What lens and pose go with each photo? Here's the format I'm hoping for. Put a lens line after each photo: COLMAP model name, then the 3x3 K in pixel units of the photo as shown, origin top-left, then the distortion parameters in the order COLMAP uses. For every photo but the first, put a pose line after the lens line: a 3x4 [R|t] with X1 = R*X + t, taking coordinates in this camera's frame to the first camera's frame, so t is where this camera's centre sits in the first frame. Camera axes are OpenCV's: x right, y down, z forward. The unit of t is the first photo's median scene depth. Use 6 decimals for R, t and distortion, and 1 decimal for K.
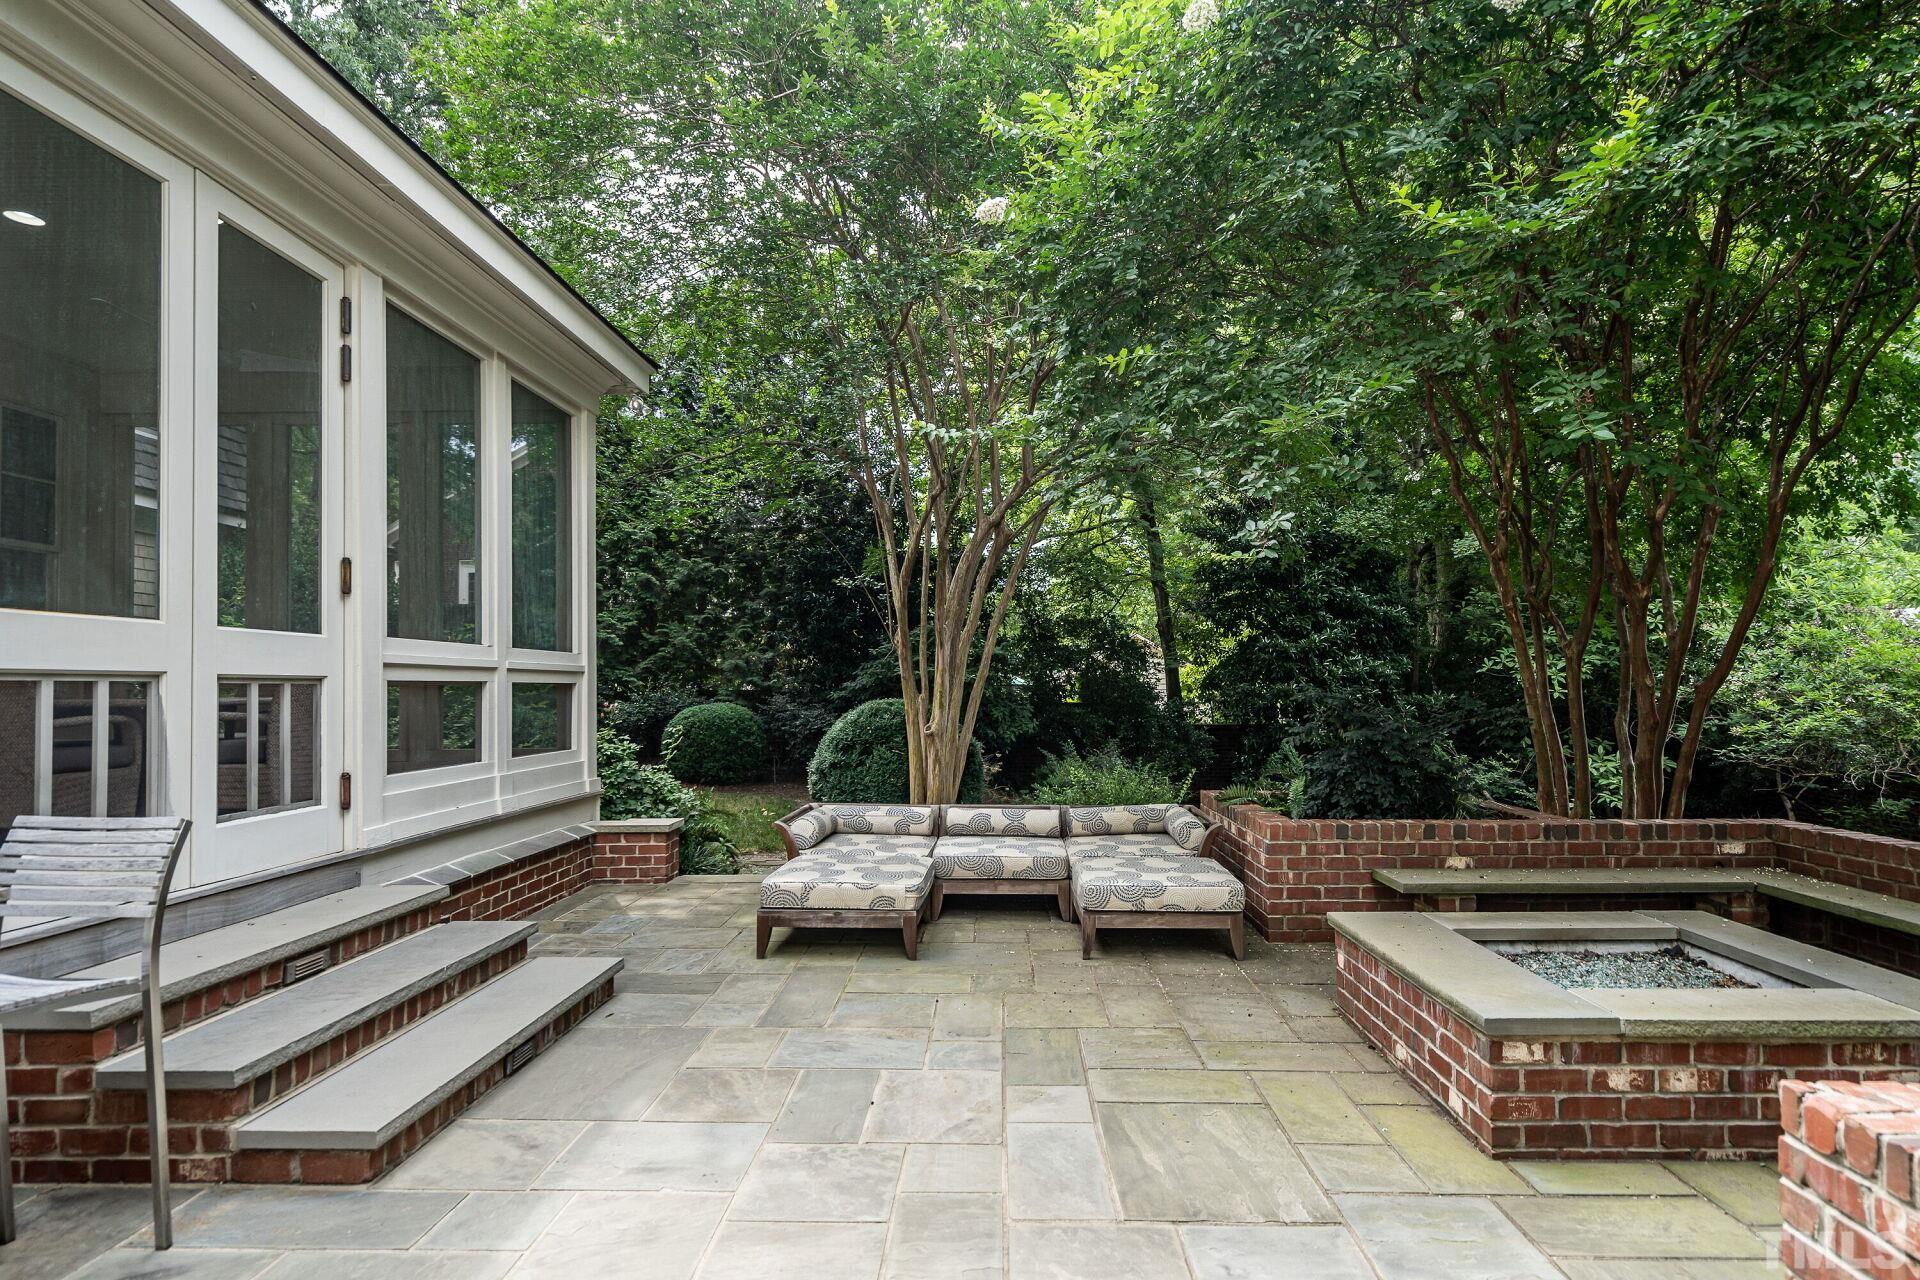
lens RADIAL K [[999.9, 0, 977.3], [0, 999.9, 652.9], [0, 0, 1]] dist [-0.010384, 0.001603]
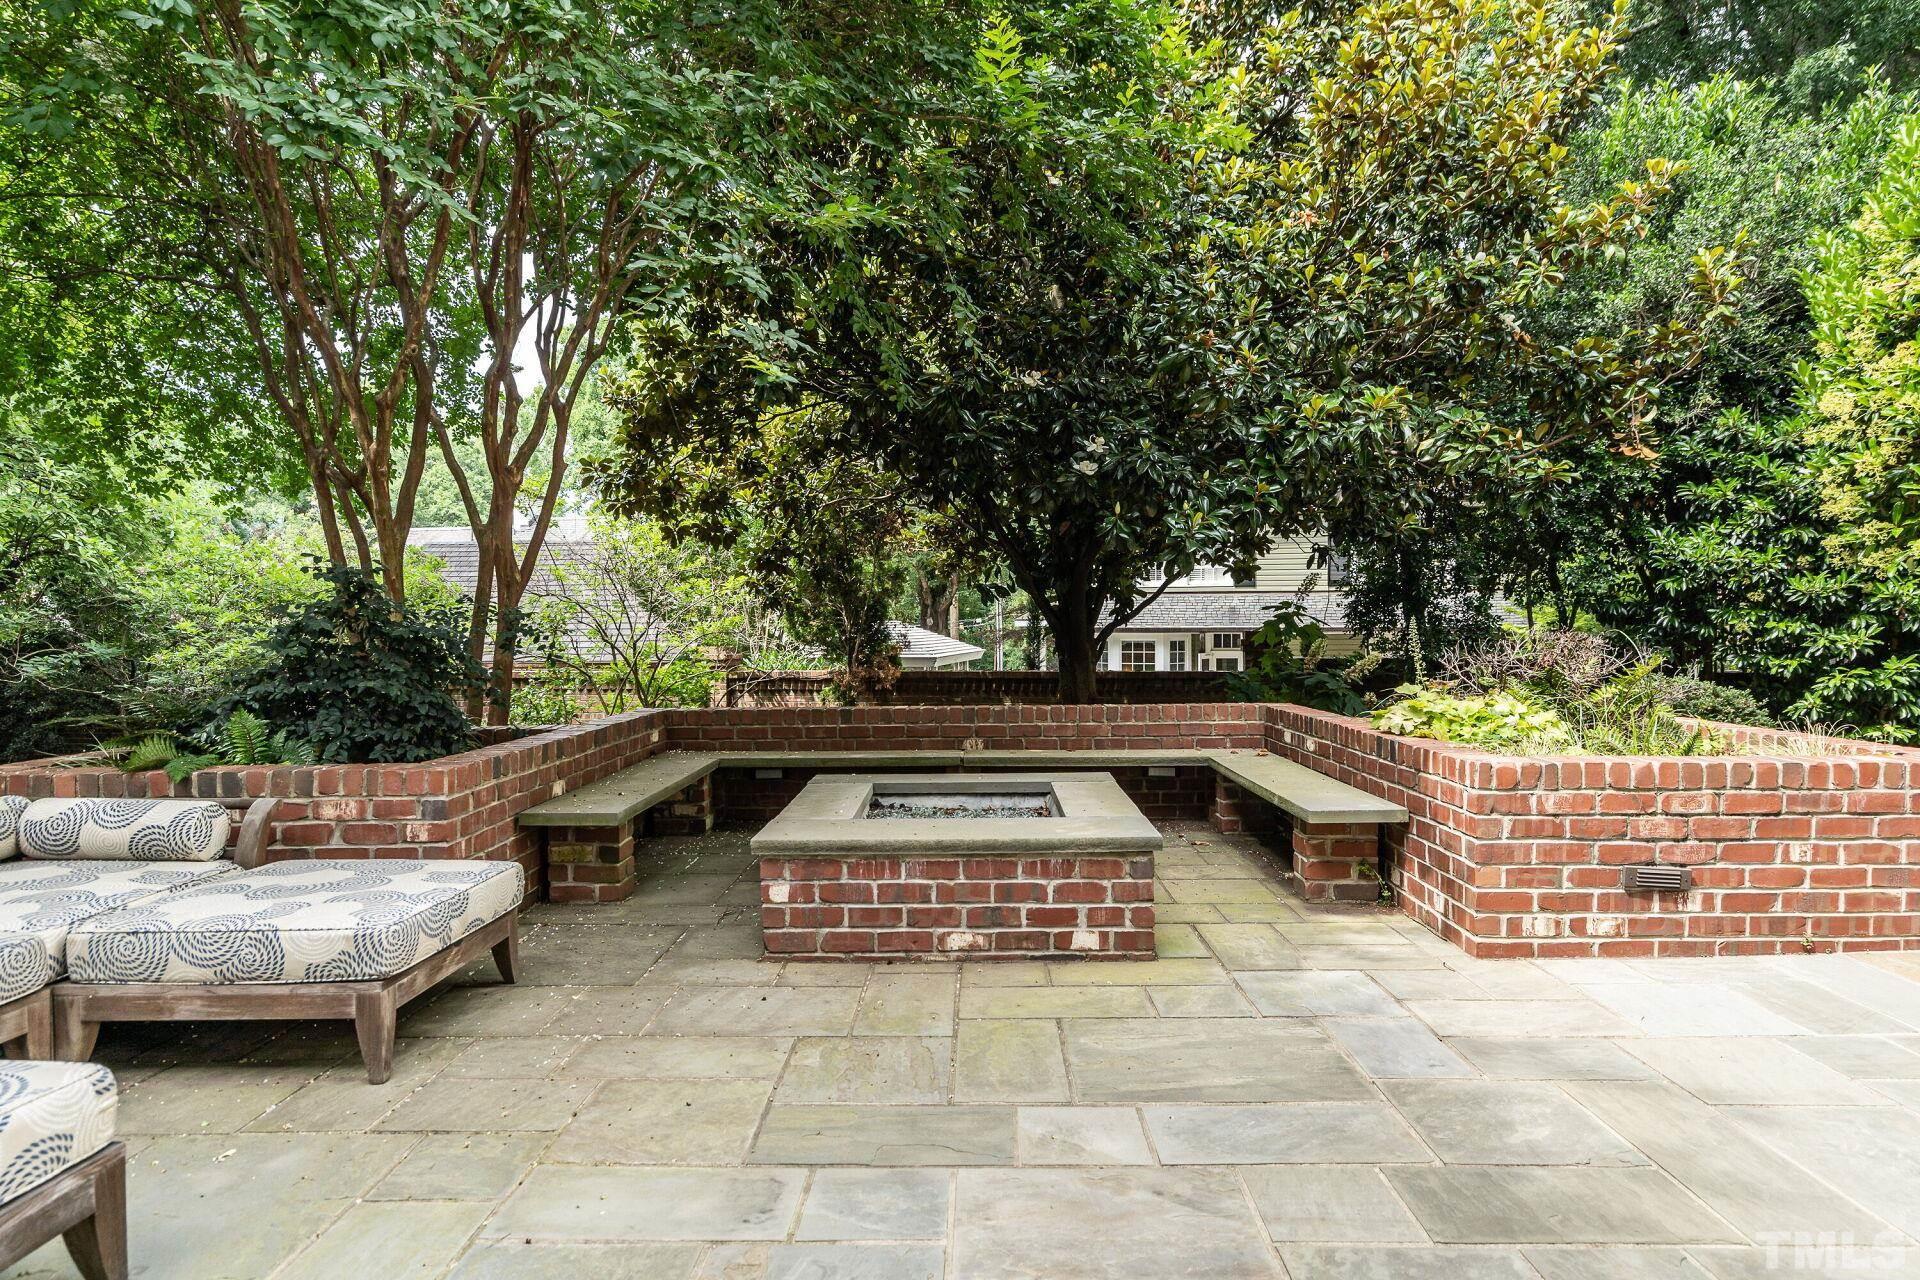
lens RADIAL K [[1124.4, 0, 957.5], [0, 1124.4, 647.8], [0, 0, 1]] dist [0.008073, 0.001049]
pose [[0.004187, -0.020221, 0.999787, -0.686638], [-0.016100, 0.999665, 0.020286, 0.119500], [-0.999862, -0.016181, 0.003860, 1.113564]]
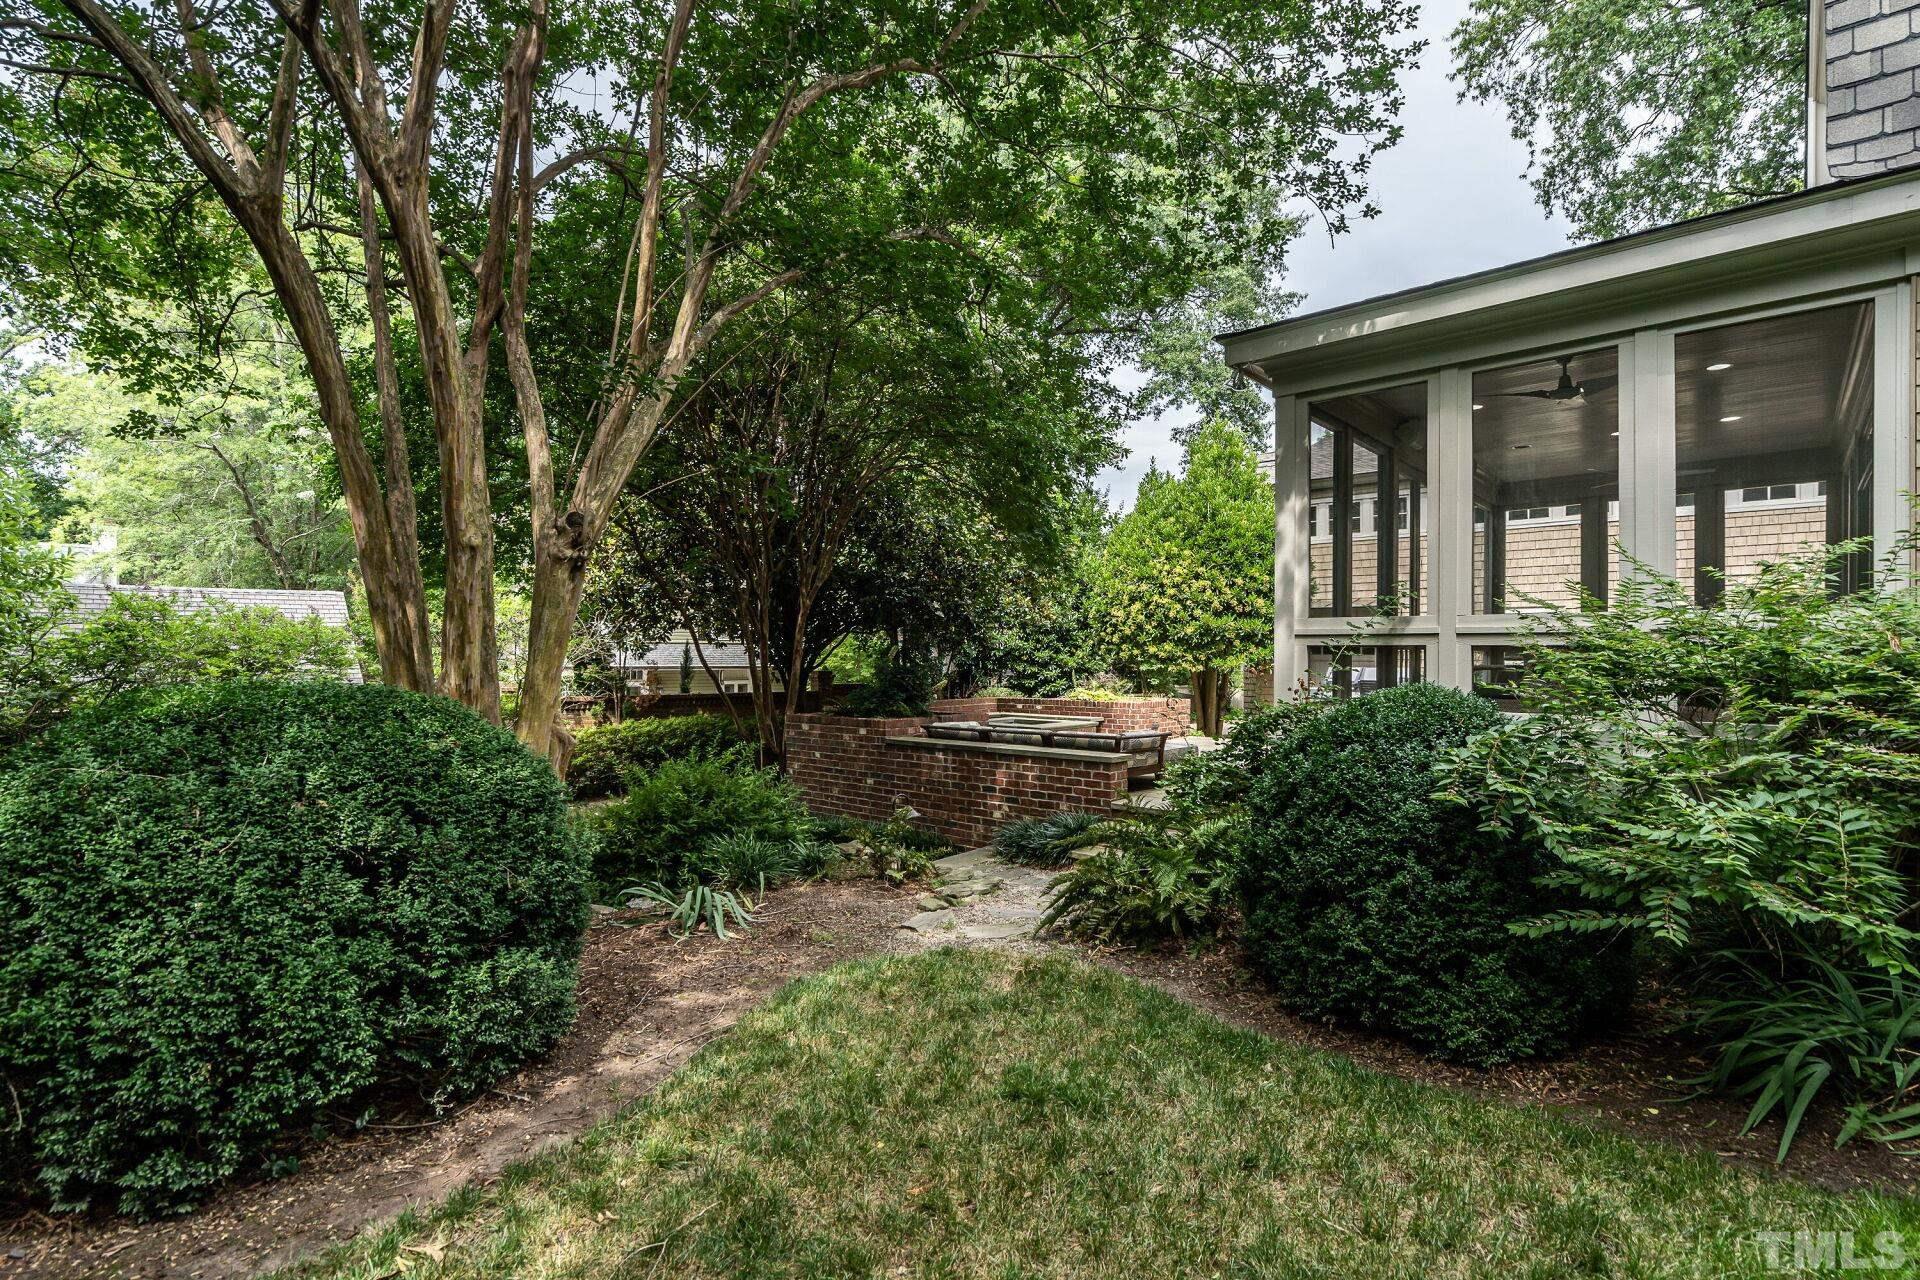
lens RADIAL K [[873.9, 0, 962.6], [0, 873.9, 633.2], [0, 0, 1]] dist [0.002372, -0.001515]
pose [[-0.755265, 0.015707, 0.655231, -1.583710], [-0.016873, 0.998915, -0.043395, 0.116751], [-0.655202, -0.043831, -0.754181, 4.113723]]
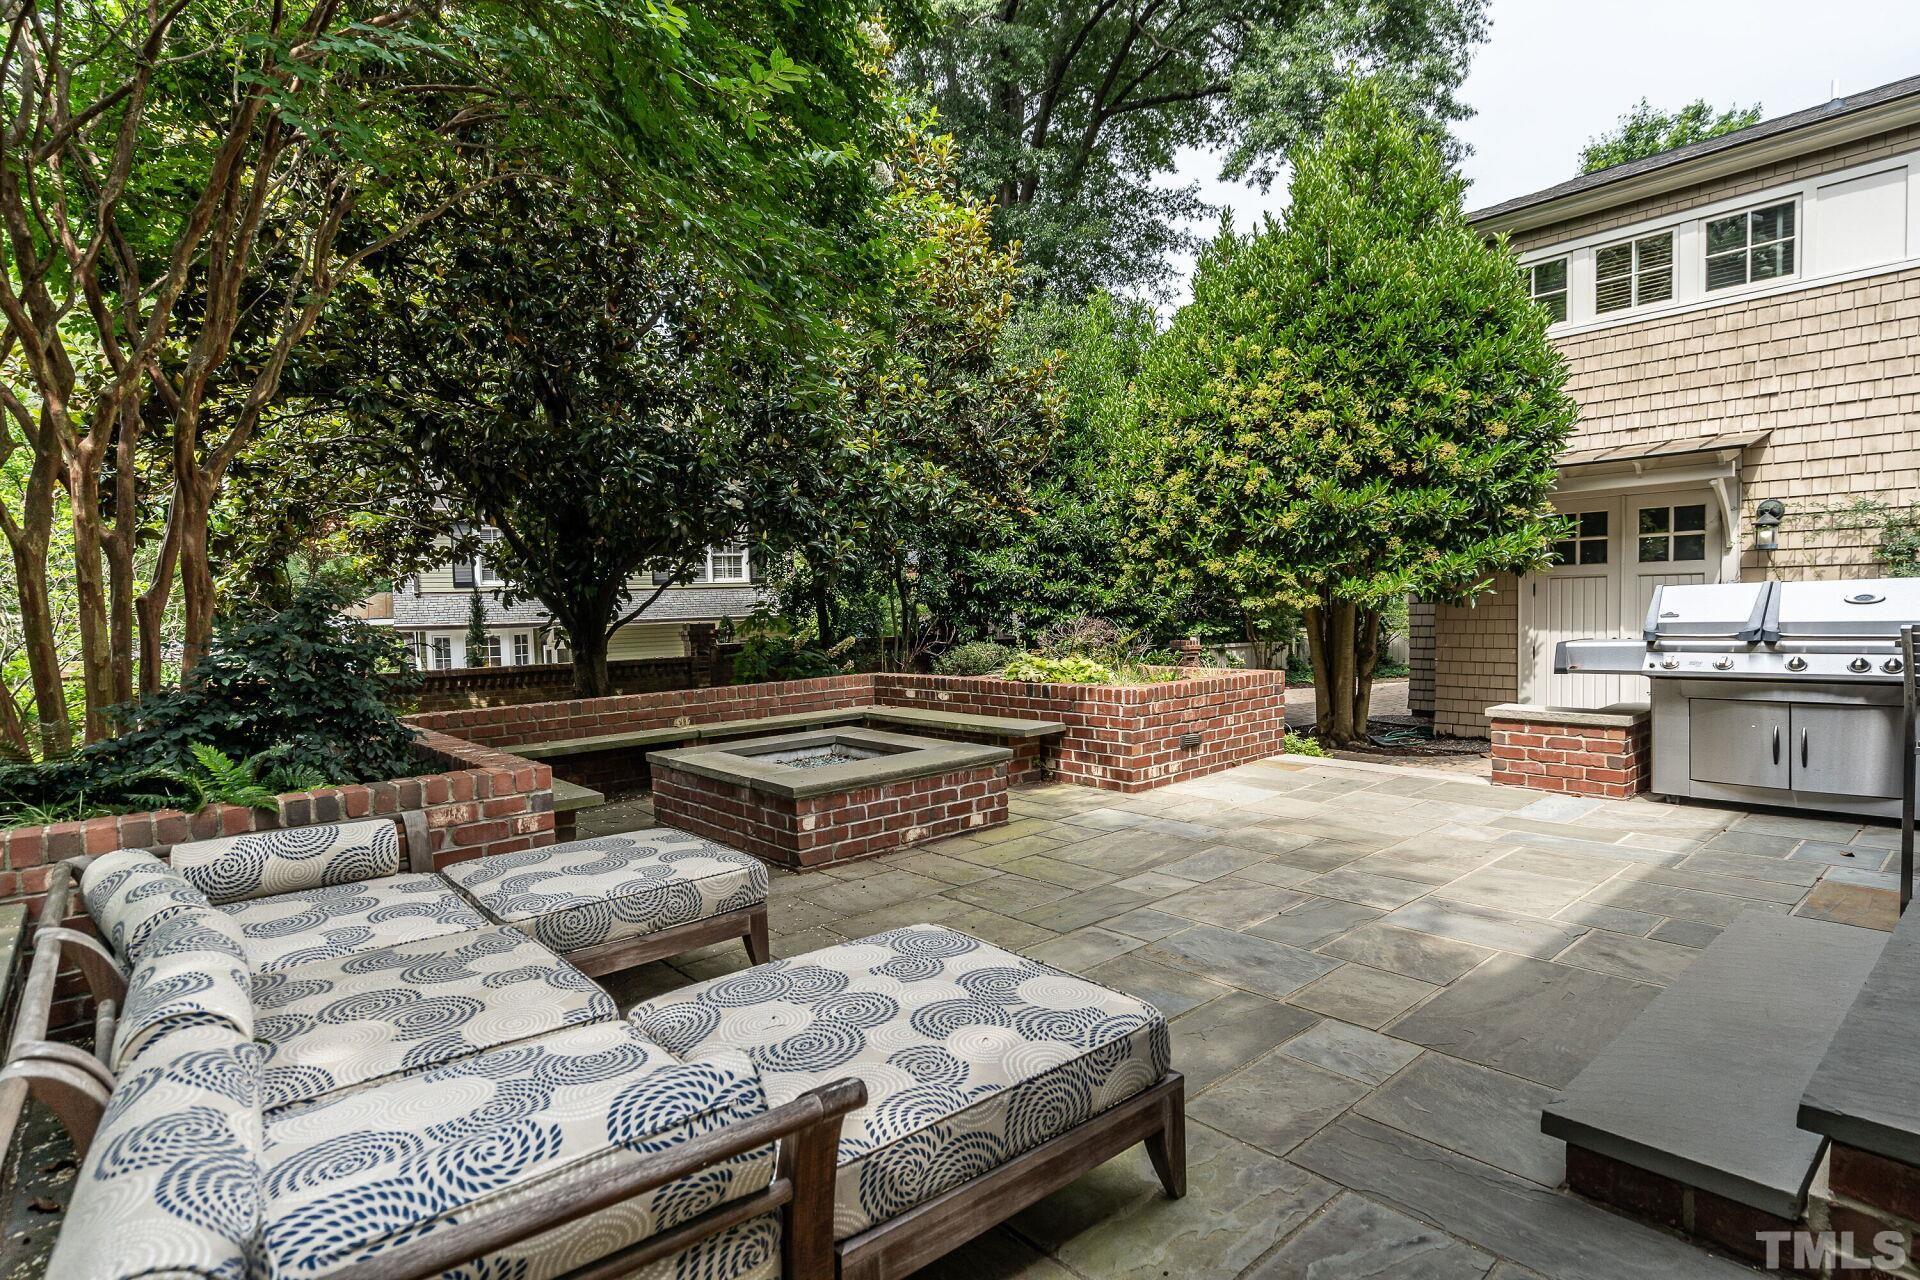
lens RADIAL K [[999.9, 0, 929.4], [0, 999.9, 642.5], [0, 0, 1]] dist [-0.010384, 0.001603]
pose [[-0.660020, -0.010663, 0.751172, -0.721327], [0.014392, 0.999536, 0.026834, 0.103453], [-0.751110, 0.028522, -0.659561, 2.119277]]
